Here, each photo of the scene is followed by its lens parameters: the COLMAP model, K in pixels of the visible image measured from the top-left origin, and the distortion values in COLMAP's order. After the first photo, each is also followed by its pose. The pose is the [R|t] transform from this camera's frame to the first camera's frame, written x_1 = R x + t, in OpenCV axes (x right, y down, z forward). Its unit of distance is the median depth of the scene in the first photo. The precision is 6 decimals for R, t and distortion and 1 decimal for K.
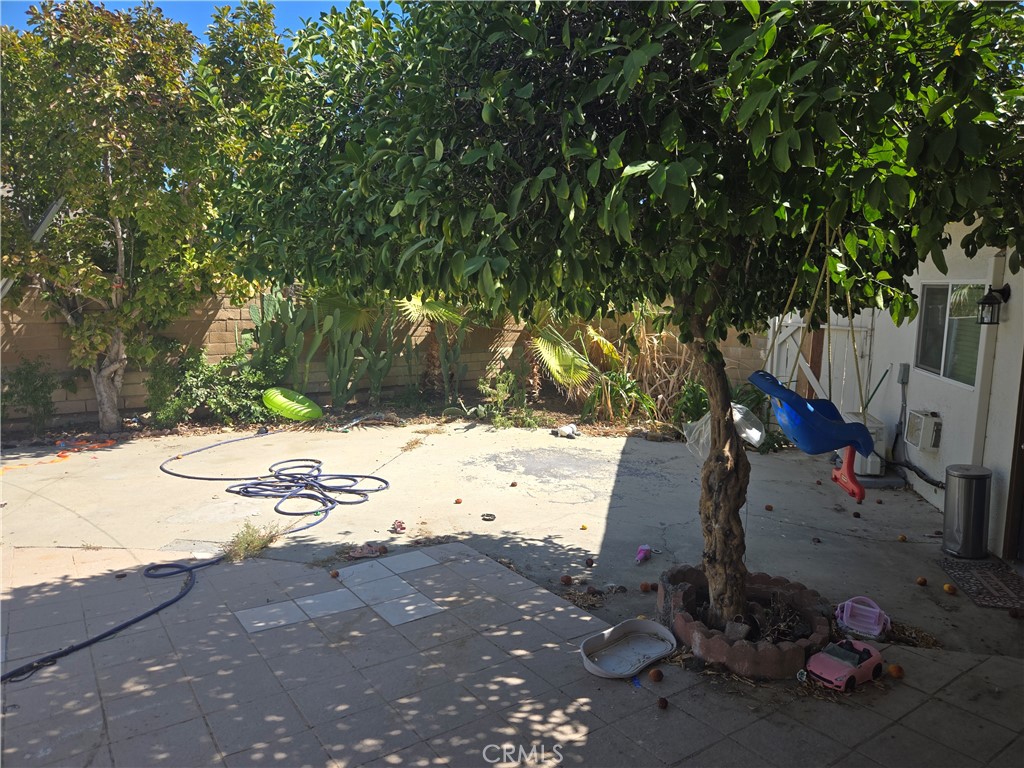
lens RADIAL K [[667.5, 0, 515.9], [0, 667.5, 380.4], [0, 0, 1]] dist [0.024948, -0.028063]
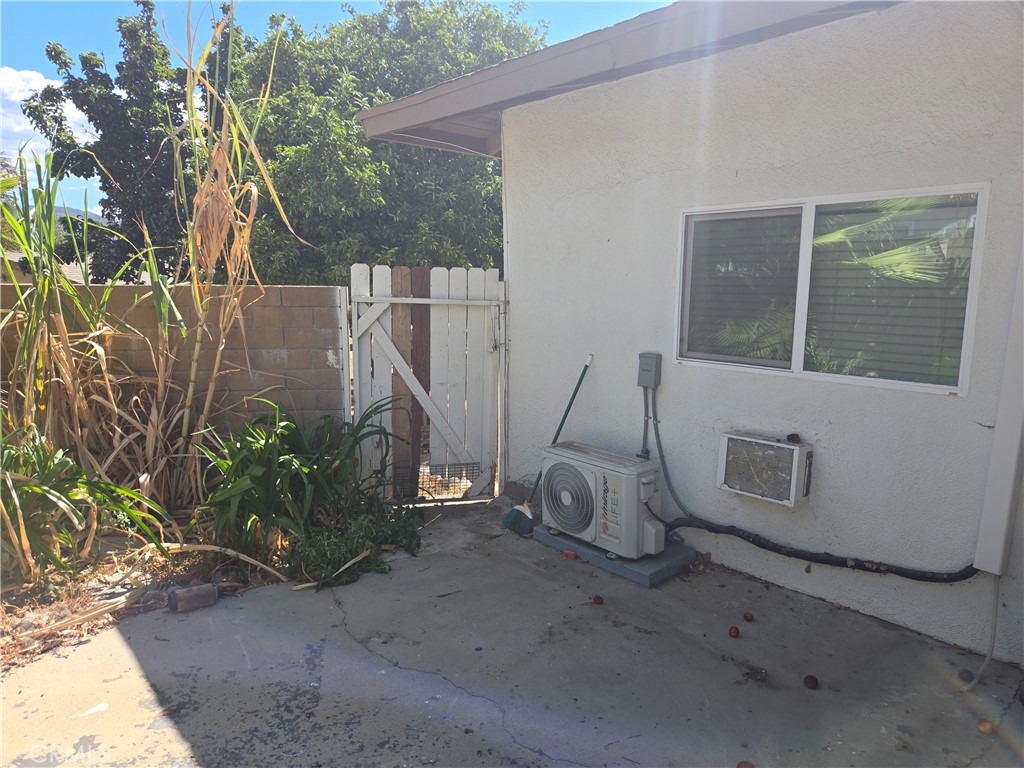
lens RADIAL K [[687.8, 0, 512.0], [0, 687.8, 384.0], [0, 0, 1]] dist [0.029401, -0.030900]
pose [[0.601014, -0.117190, 0.790600, 0.014859], [0.103878, 0.992255, 0.068114, -0.034428], [-0.792459, 0.041188, 0.608532, 0.468087]]
